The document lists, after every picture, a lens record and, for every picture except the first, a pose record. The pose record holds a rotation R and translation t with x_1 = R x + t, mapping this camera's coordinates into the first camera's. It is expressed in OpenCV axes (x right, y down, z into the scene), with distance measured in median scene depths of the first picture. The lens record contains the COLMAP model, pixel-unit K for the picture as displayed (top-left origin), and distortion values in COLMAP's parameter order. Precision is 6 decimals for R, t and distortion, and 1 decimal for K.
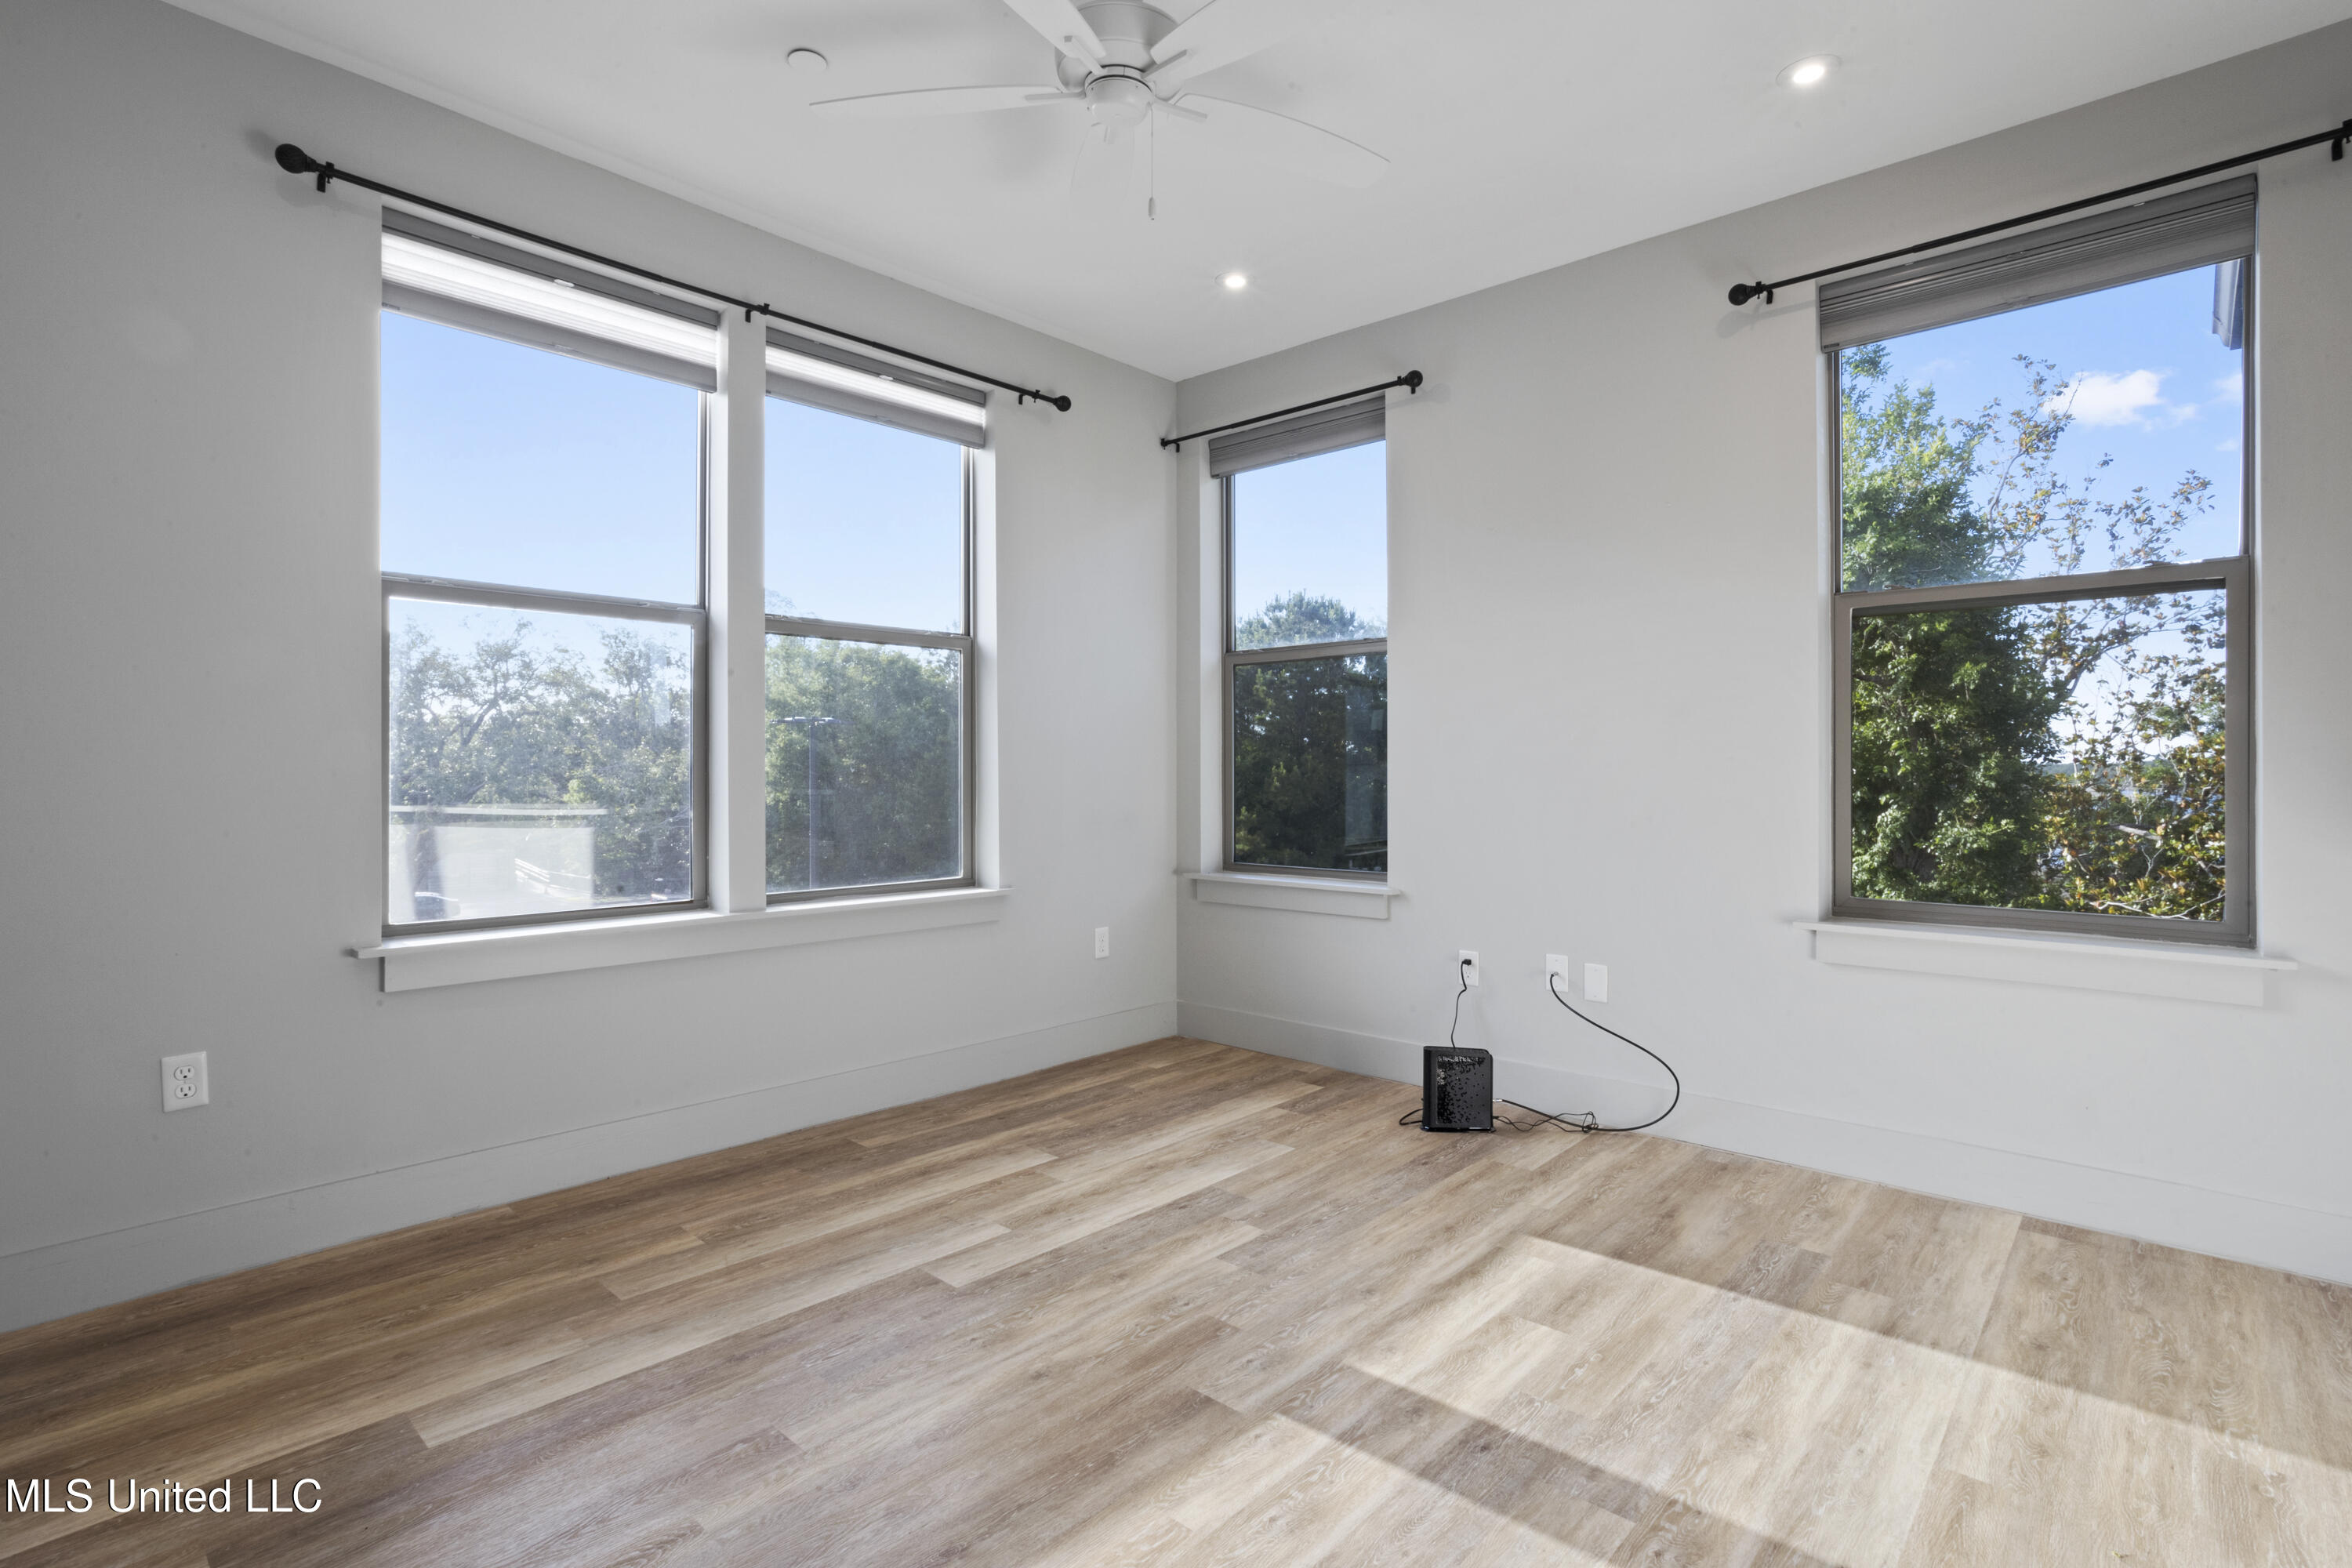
lens RADIAL K [[1136.8, 0, 1187.5], [0, 1136.8, 780.2], [0, 0, 1]] dist [-0.039190, 0.023646]
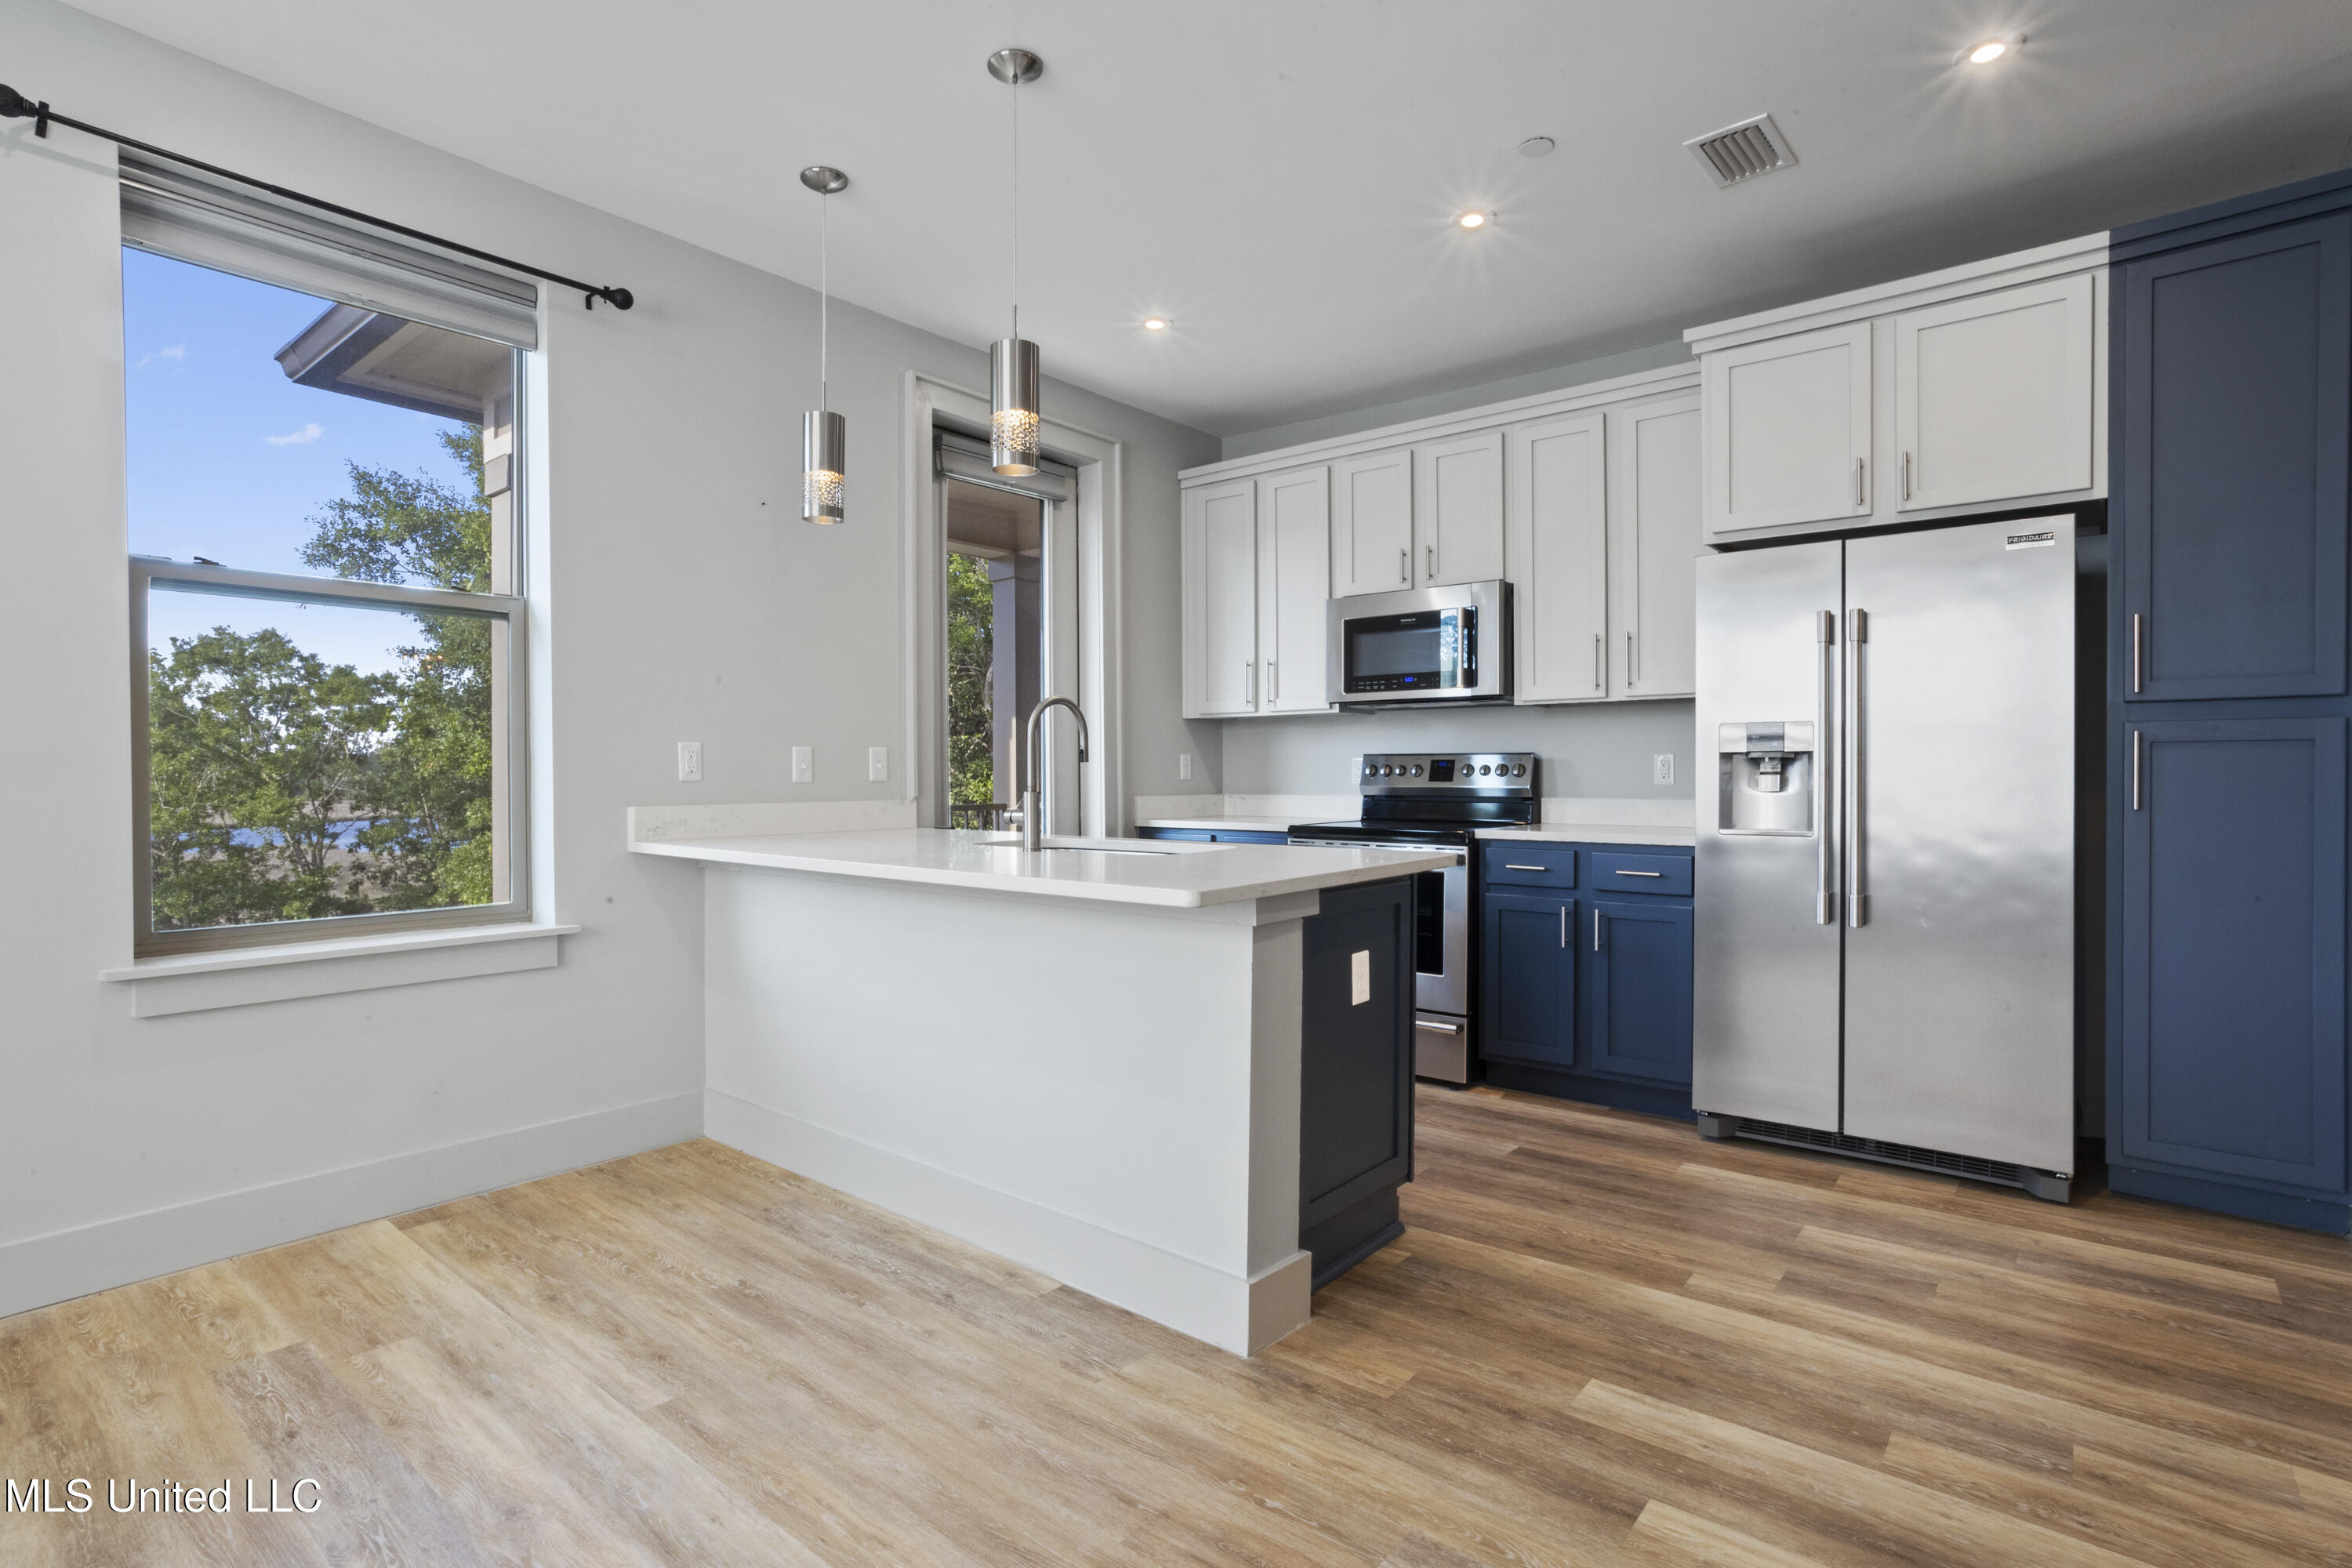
lens RADIAL K [[1136.8, 0, 1159.7], [0, 1136.8, 788.9], [0, 0, 1]] dist [-0.039190, 0.023646]
pose [[-0.034005, -0.014386, 0.999318, -0.243188], [0.008585, 0.999855, 0.014686, -0.003540], [-0.999385, 0.009079, -0.033877, 0.304158]]
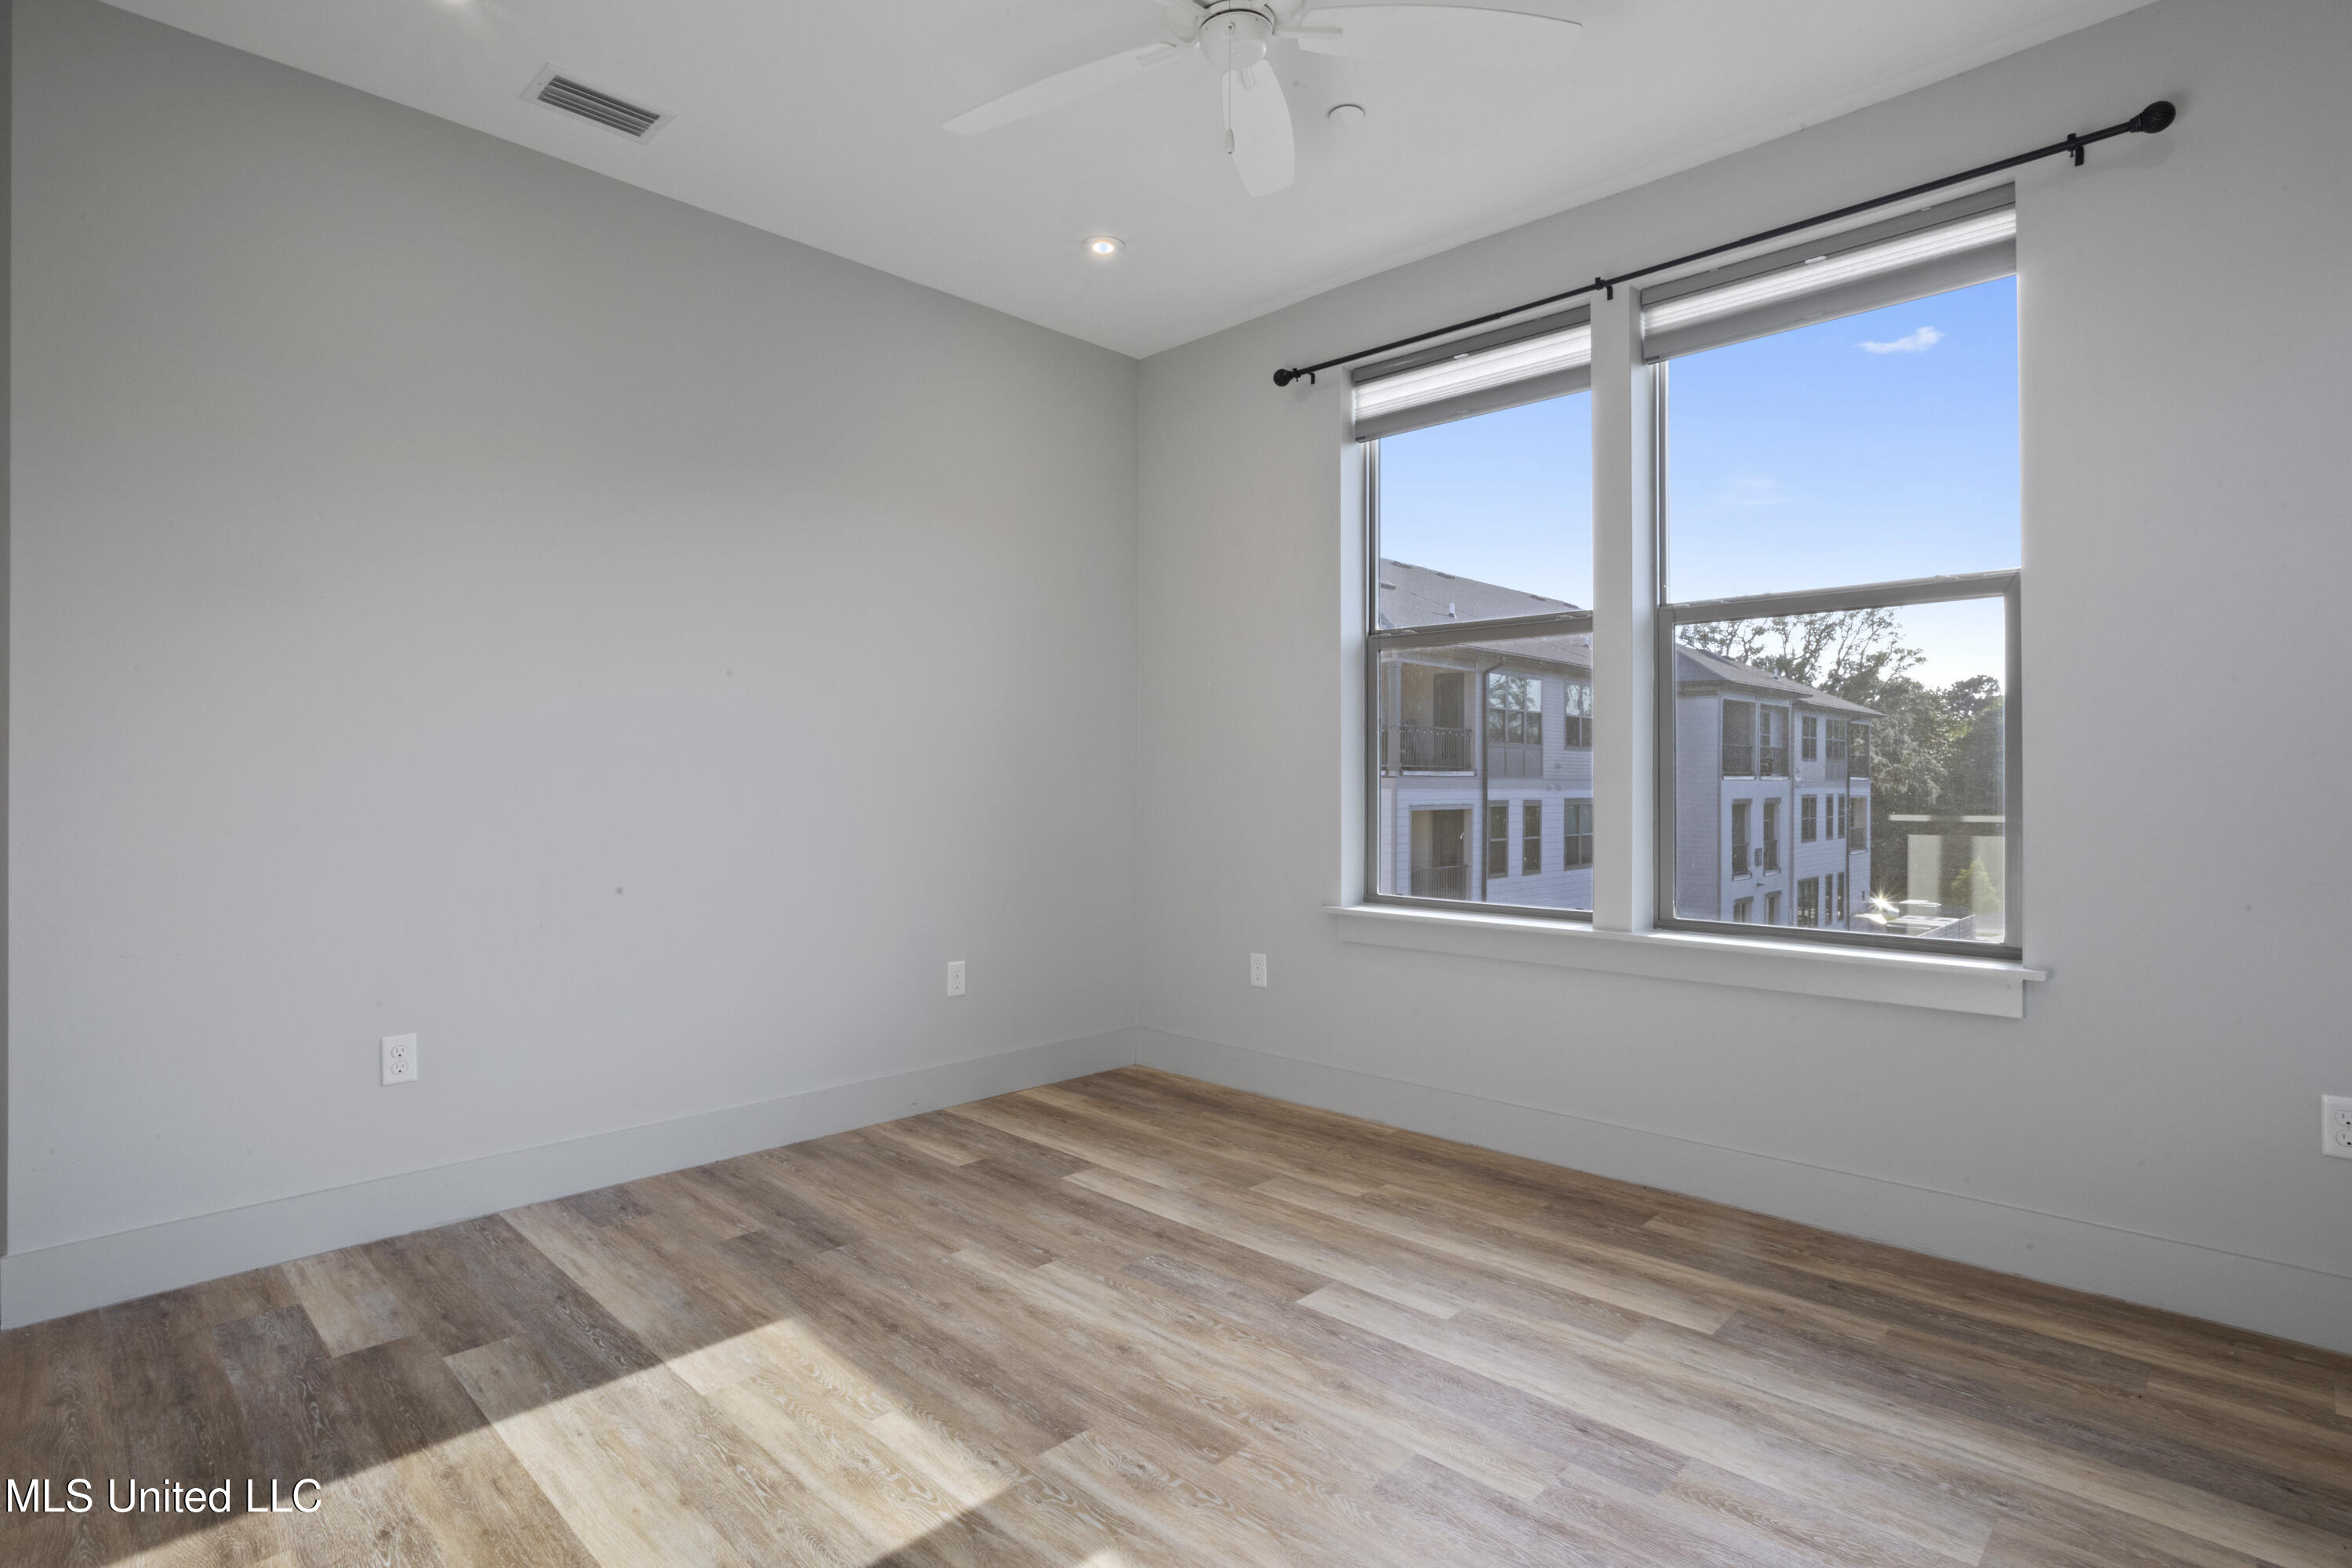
lens RADIAL K [[1225.9, 0, 1156.9], [0, 1225.9, 746.4], [0, 0, 1]] dist [-0.031001, 0.012891]
pose [[-0.055612, -0.020925, -0.998233, 0.669719], [-0.008081, 0.999757, -0.020506, -0.009479], [0.998420, 0.006926, -0.055768, 0.716298]]
